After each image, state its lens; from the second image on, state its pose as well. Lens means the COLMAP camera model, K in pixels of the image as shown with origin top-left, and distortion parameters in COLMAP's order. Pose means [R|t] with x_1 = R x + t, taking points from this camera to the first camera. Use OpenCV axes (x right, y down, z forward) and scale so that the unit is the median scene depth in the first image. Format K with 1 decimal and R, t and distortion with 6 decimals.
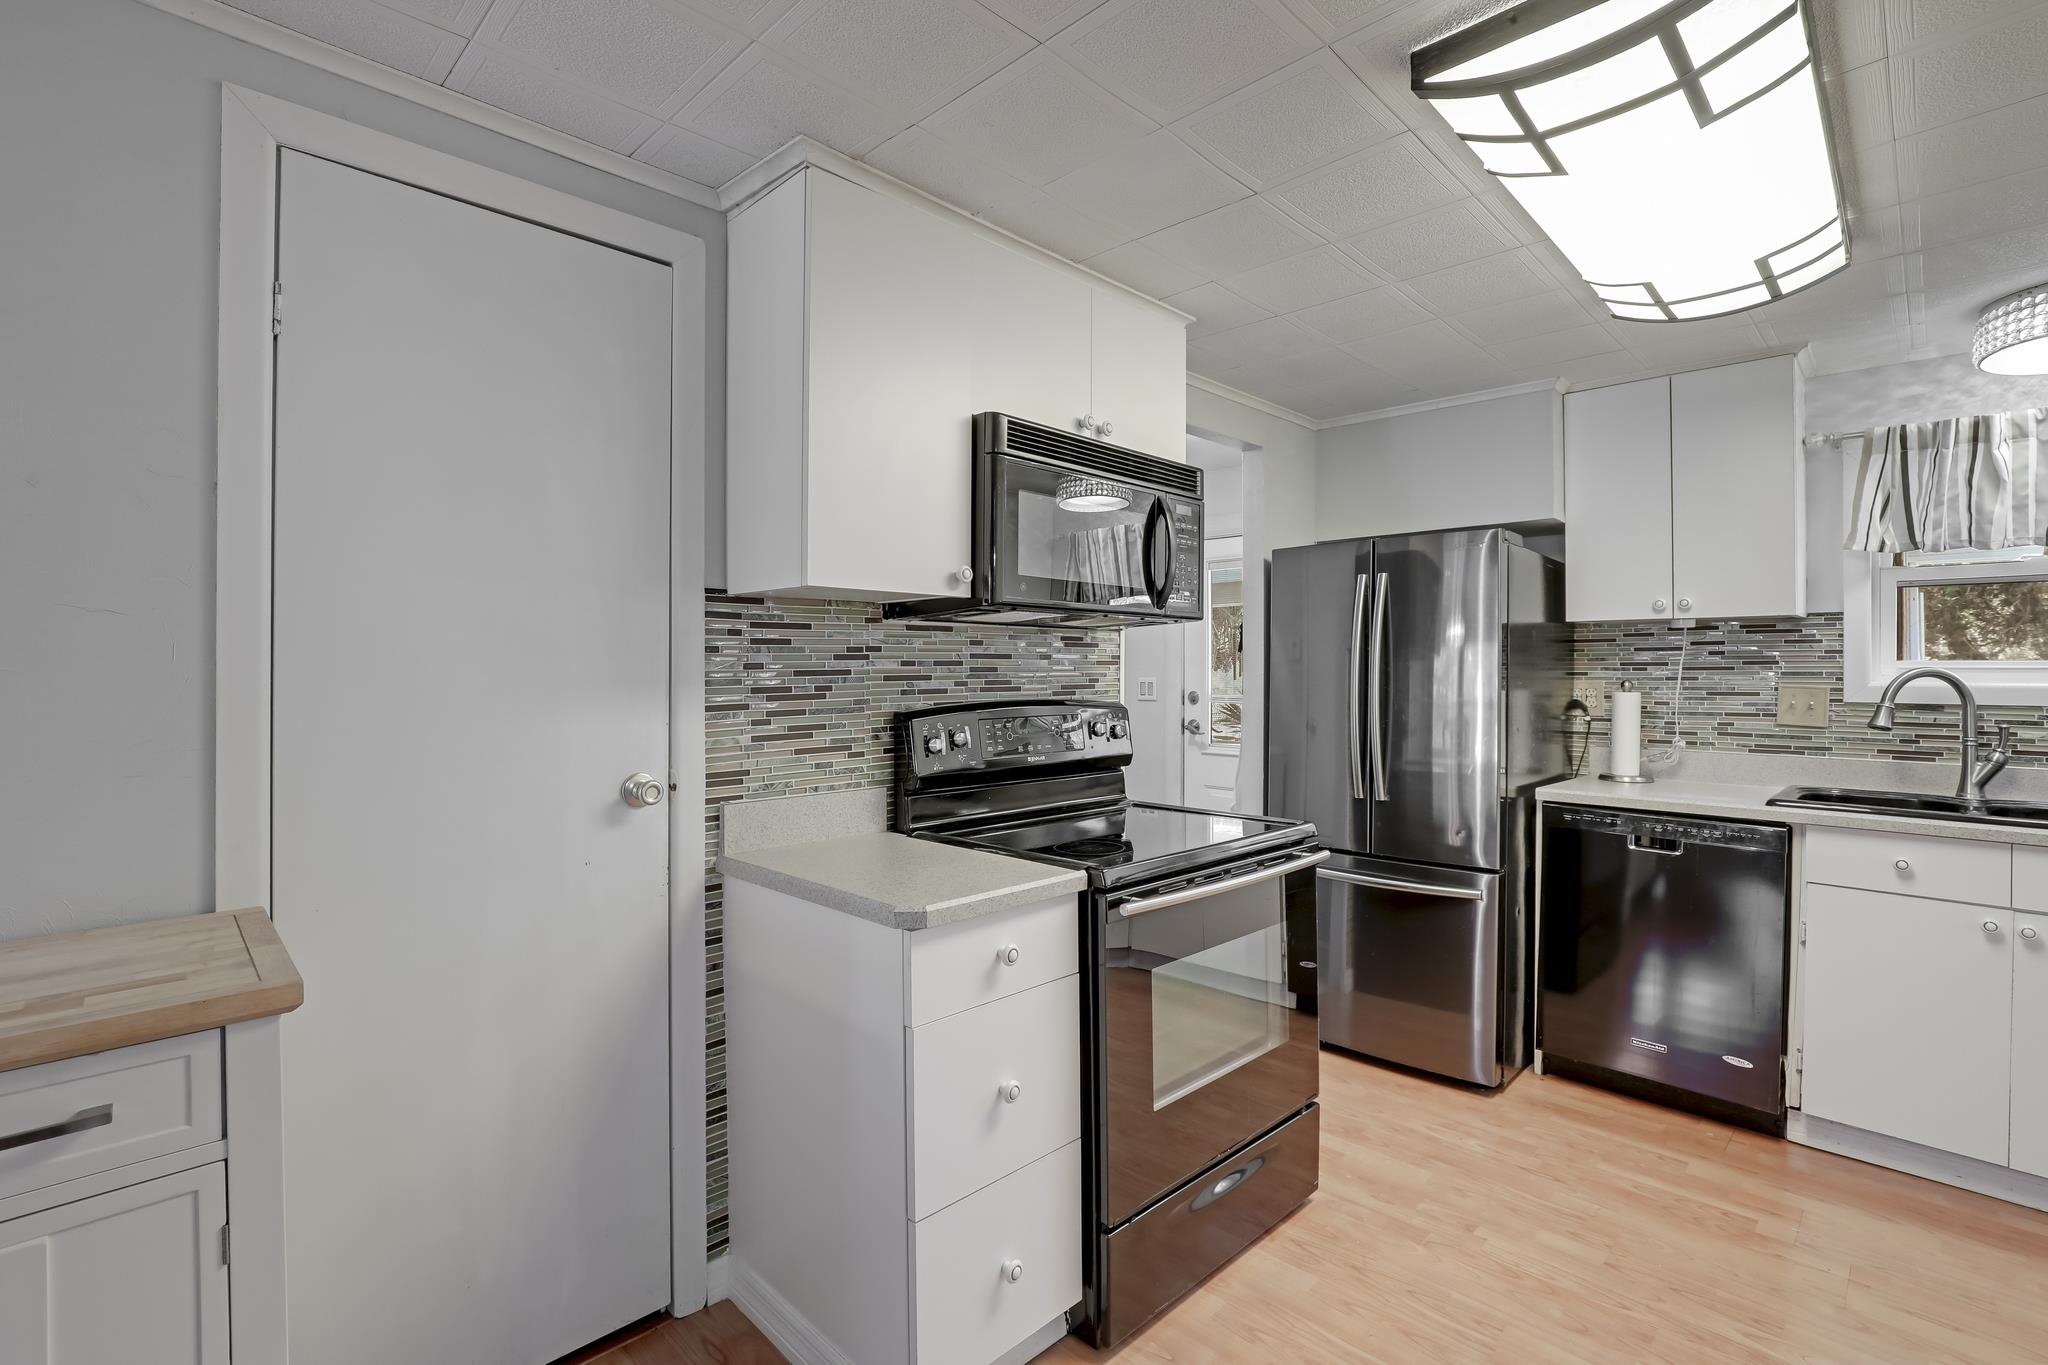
lens RADIAL K [[930.5, 0, 1029.8], [0, 930.5, 662.8], [0, 0, 1]] dist [-0.027549, 0.007664]
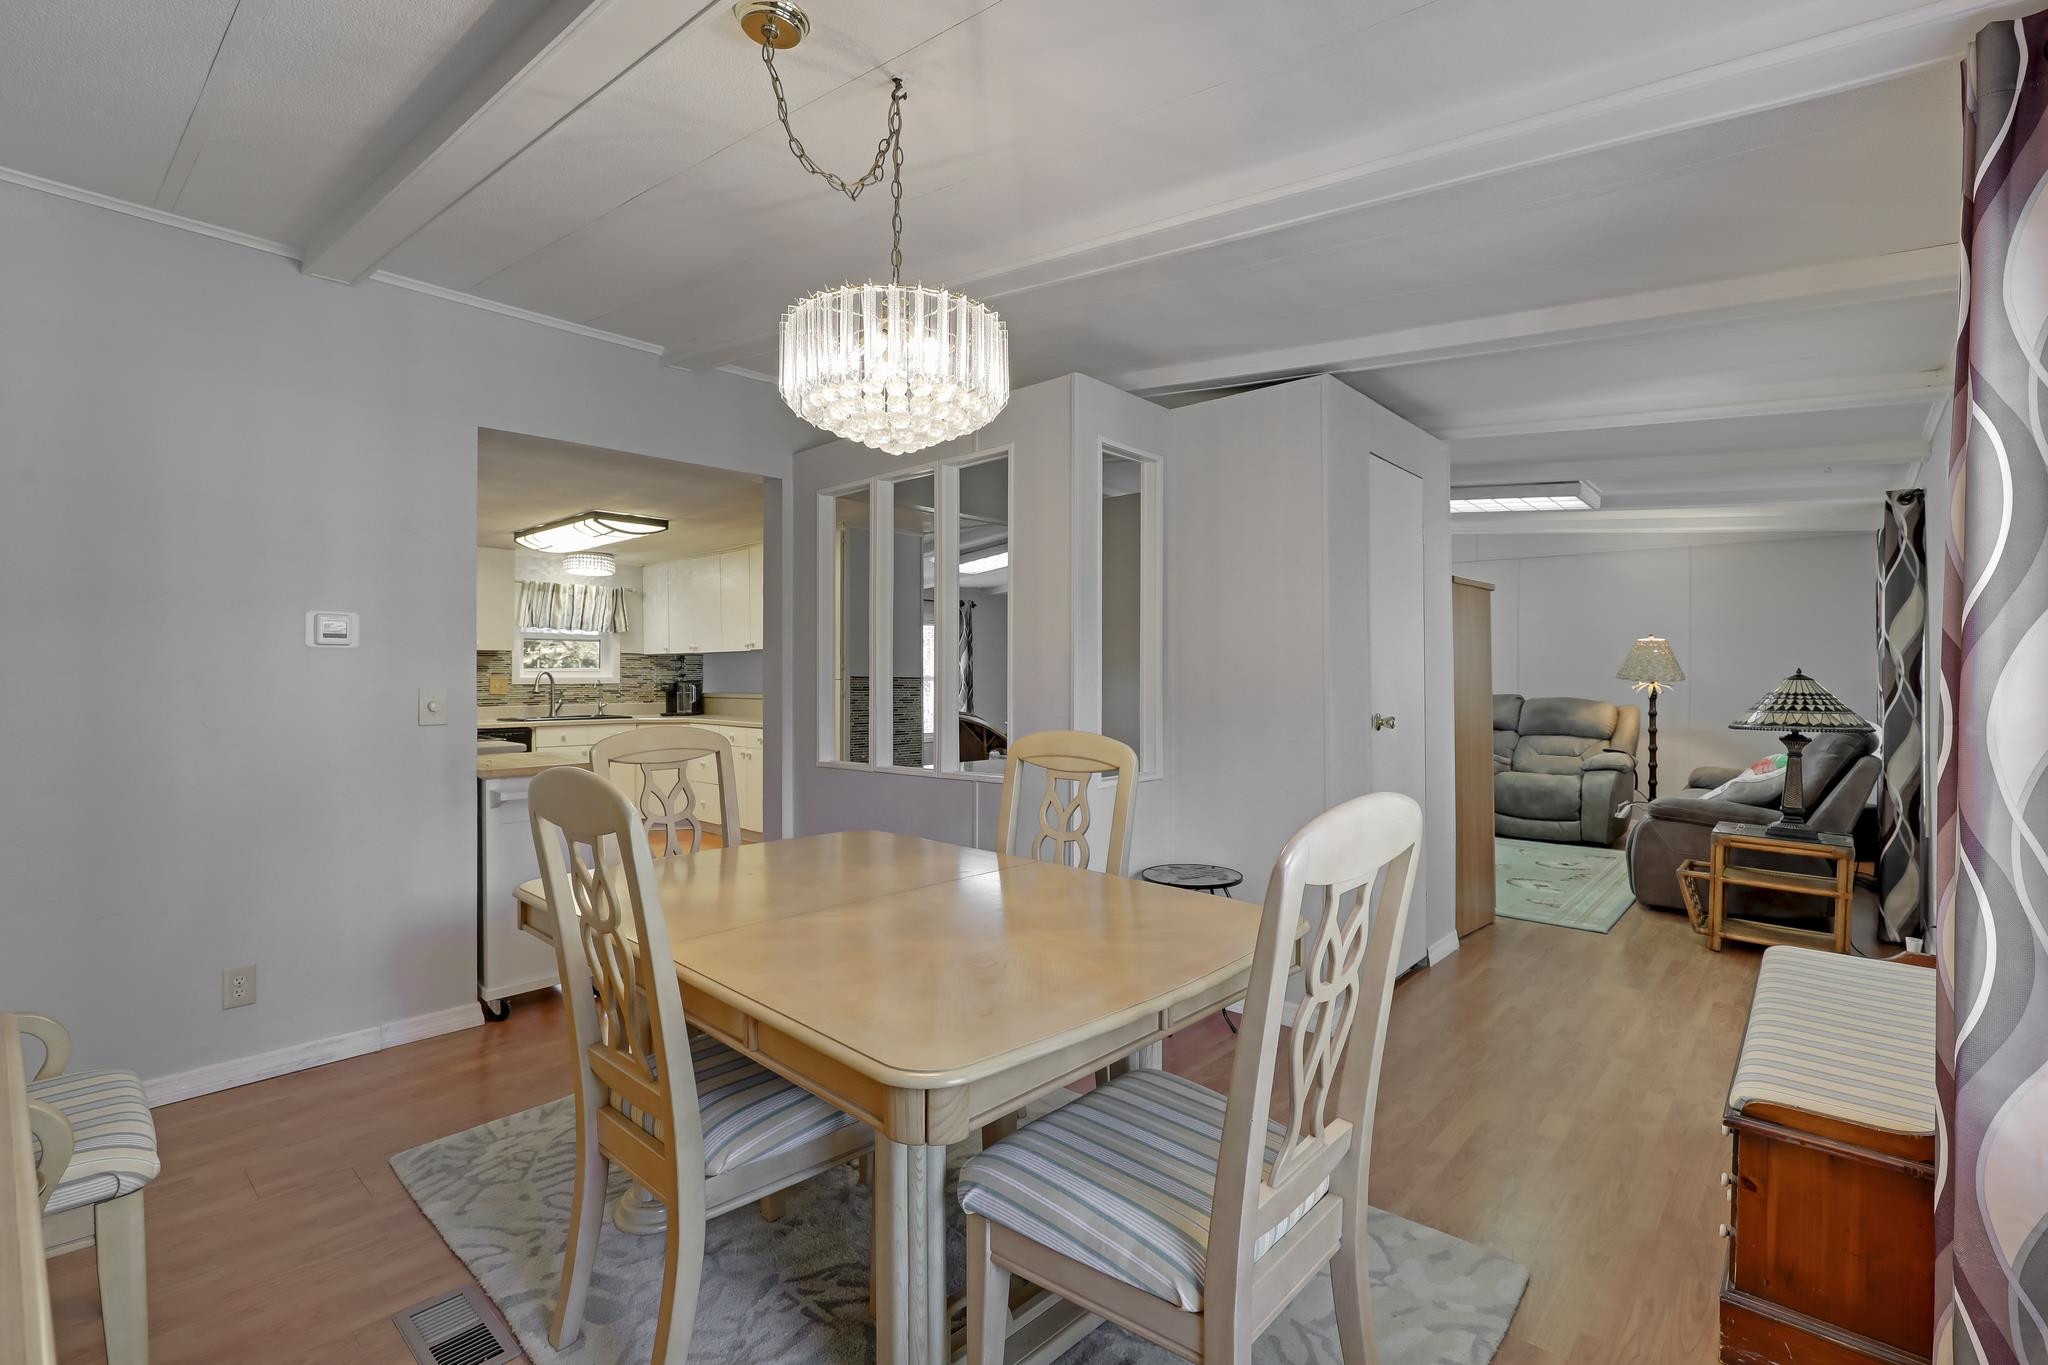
lens RADIAL K [[941.4, 0, 1034.9], [0, 941.4, 675.9], [0, 0, 1]] dist [-0.031353, 0.008162]
pose [[-0.055567, -0.002055, 0.998453, -2.488146], [-0.004046, 0.999990, 0.001833, 0.012888], [-0.998447, -0.003938, -0.055574, -0.434603]]
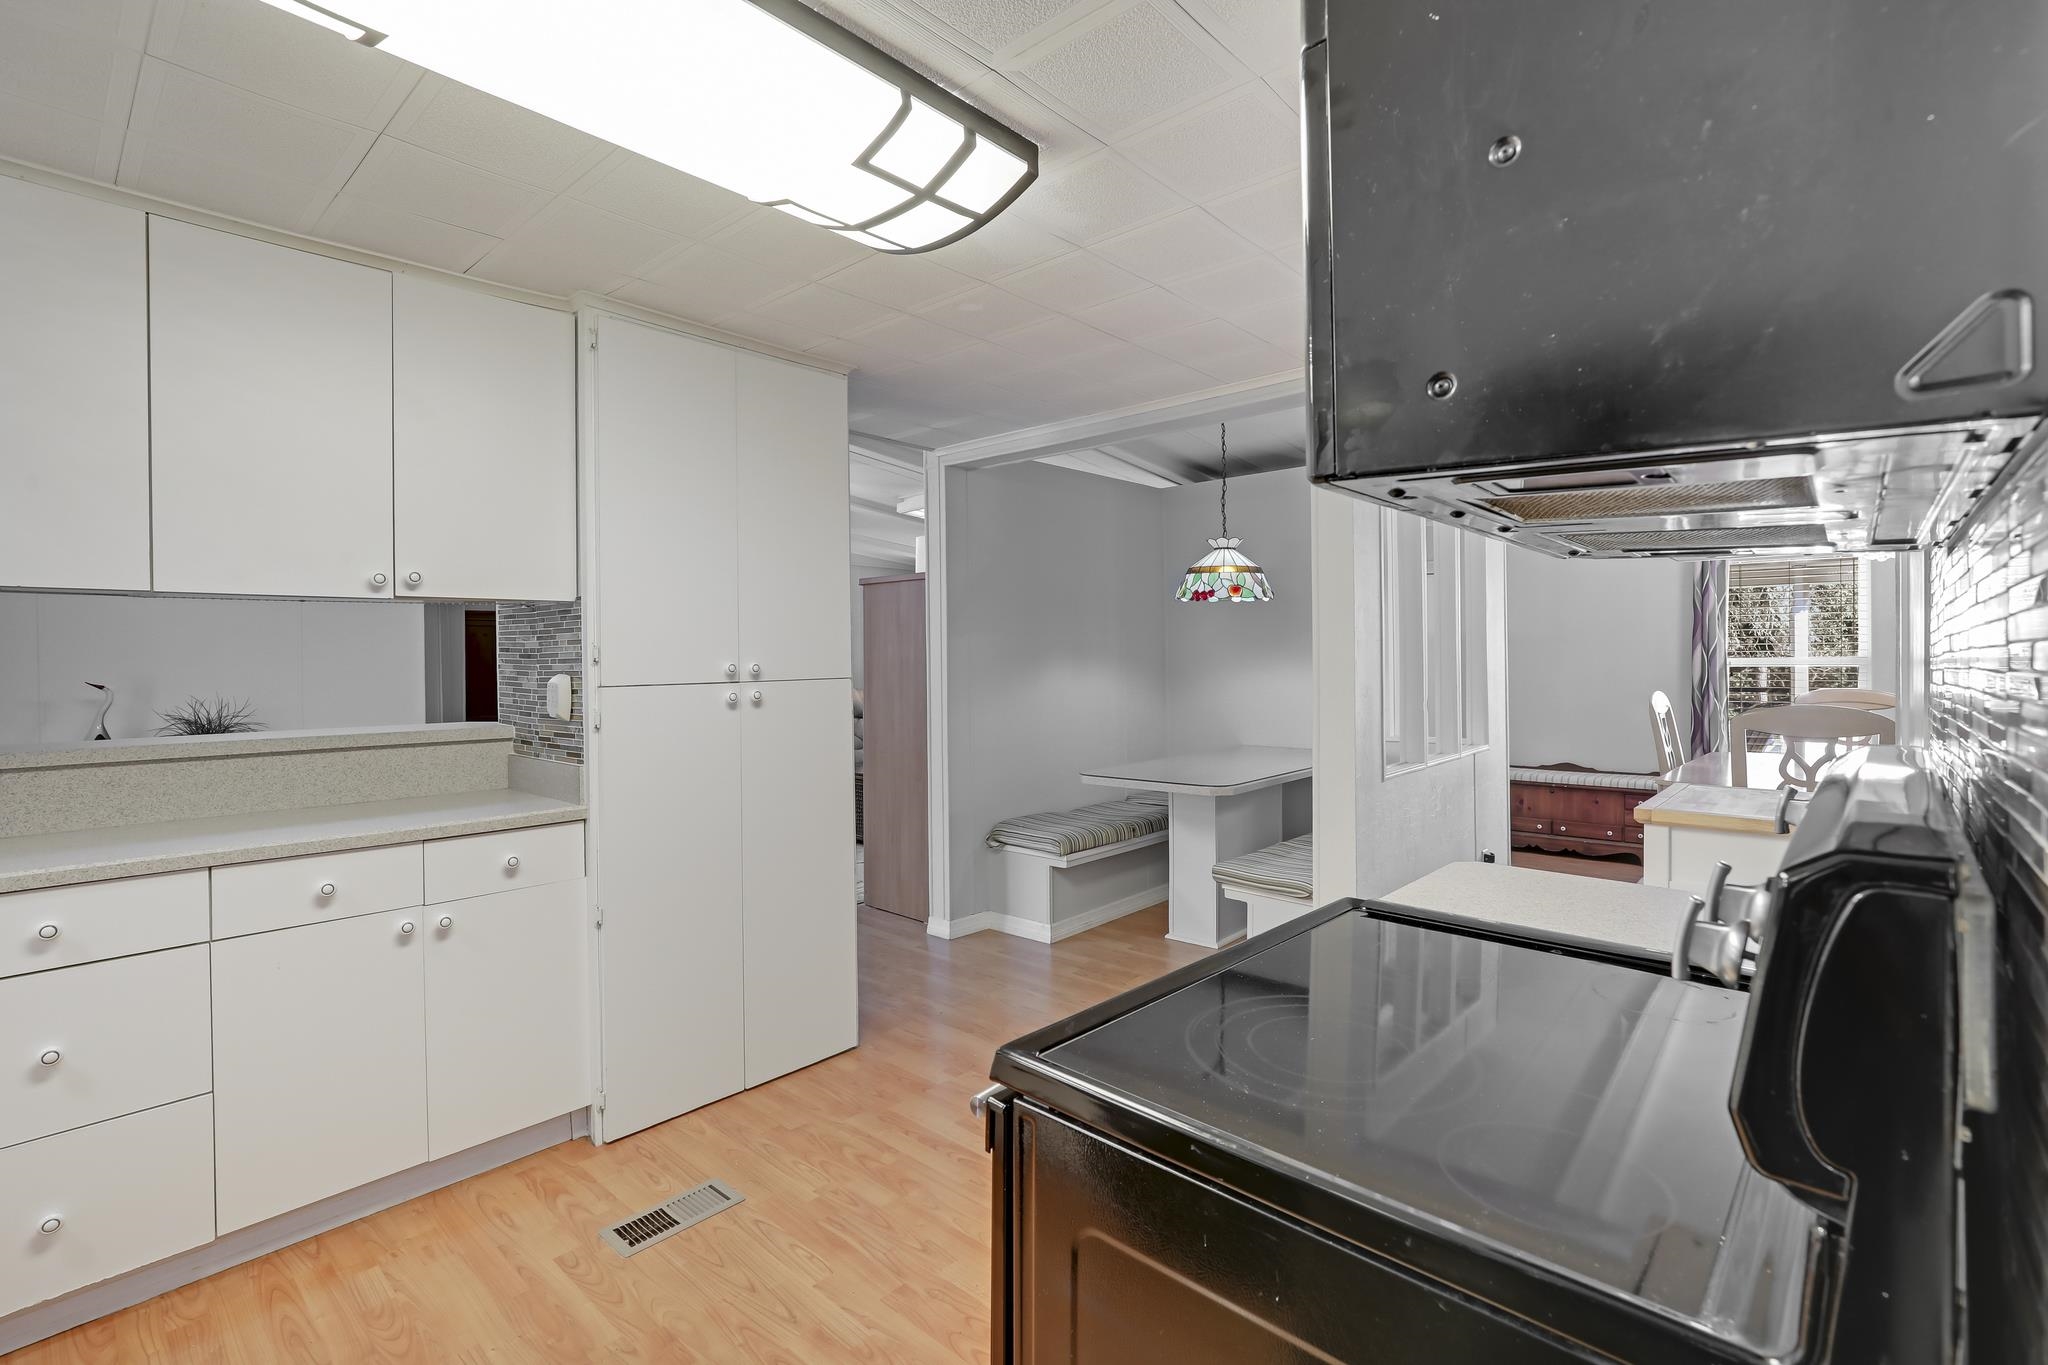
lens RADIAL K [[925.5, 0, 1026.2], [0, 925.5, 664.9], [0, 0, 1]] dist [-0.022975, 0.007511]
pose [[-0.999018, 0.006118, -0.043890, 0.336833], [0.006238, 0.999977, -0.002608, 0.011322], [0.043873, -0.002879, -0.999033, 1.512978]]
